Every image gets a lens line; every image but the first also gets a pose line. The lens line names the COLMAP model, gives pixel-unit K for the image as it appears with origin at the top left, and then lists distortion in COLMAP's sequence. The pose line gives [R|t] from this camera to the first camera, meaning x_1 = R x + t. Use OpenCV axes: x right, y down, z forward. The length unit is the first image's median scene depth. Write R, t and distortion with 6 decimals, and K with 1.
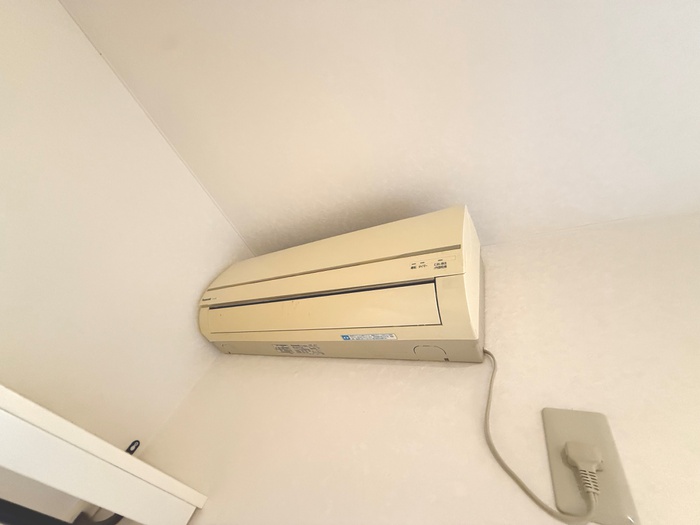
lens RADIAL K [[276.6, 0, 350.0], [0, 276.6, 262.5], [0, 0, 1]] dist [0.000231, 0.000046]
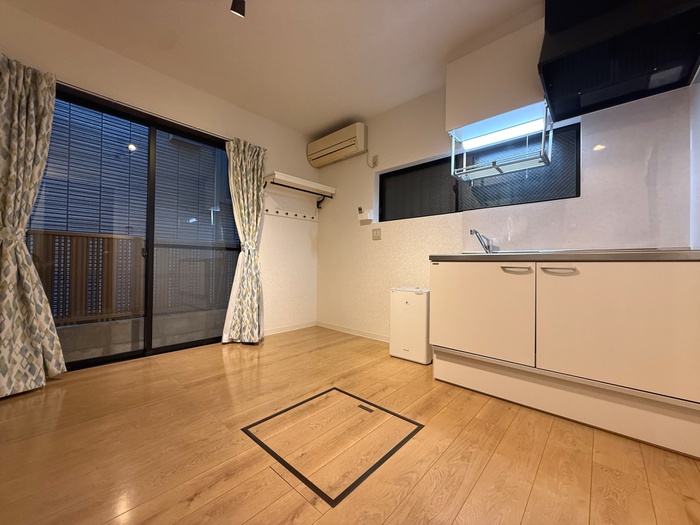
lens RADIAL K [[276.6, 0, 350.0], [0, 276.6, 262.5], [0, 0, 1]] dist [0.000231, 0.000046]
pose [[0.903760, -0.355365, -0.238608, 0.675084], [0.418391, 0.615707, 0.667723, -2.285824], [-0.090372, -0.703293, 0.705133, -4.817809]]
